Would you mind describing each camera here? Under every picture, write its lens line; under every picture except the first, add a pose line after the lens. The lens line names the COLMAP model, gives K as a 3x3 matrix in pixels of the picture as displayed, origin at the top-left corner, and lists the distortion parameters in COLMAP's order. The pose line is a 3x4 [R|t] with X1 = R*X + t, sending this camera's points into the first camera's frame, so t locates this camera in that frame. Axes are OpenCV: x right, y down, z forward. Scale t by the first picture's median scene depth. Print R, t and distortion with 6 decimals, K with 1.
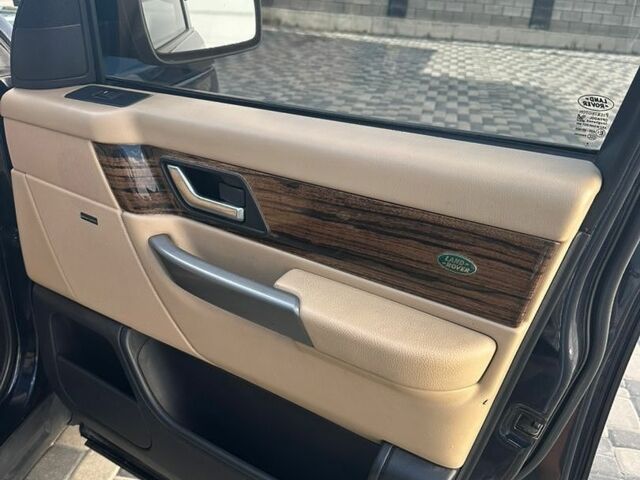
lens RADIAL K [[596.8, 0, 319.6], [0, 596.8, 237.0], [0, 0, 1]] dist [0.165255, -0.342596]
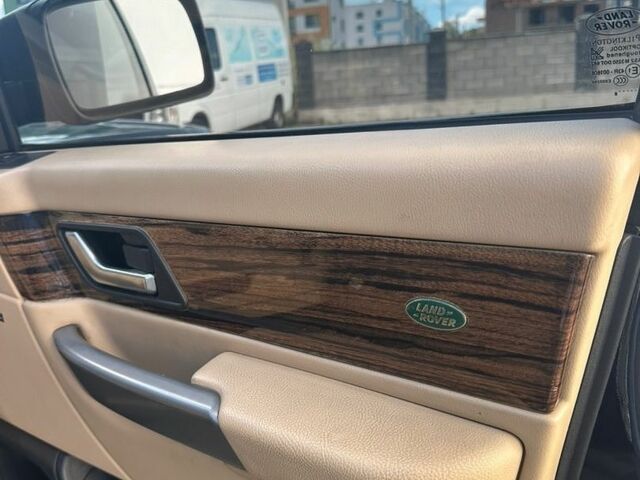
lens RADIAL K [[596.8, 0, 319.6], [0, 596.8, 237.0], [0, 0, 1]] dist [0.165255, -0.342596]
pose [[0.987804, -0.116208, -0.103625, 0.159985], [0.098571, 0.981932, -0.161537, 0.047572], [0.120525, 0.149353, 0.981411, 0.320236]]
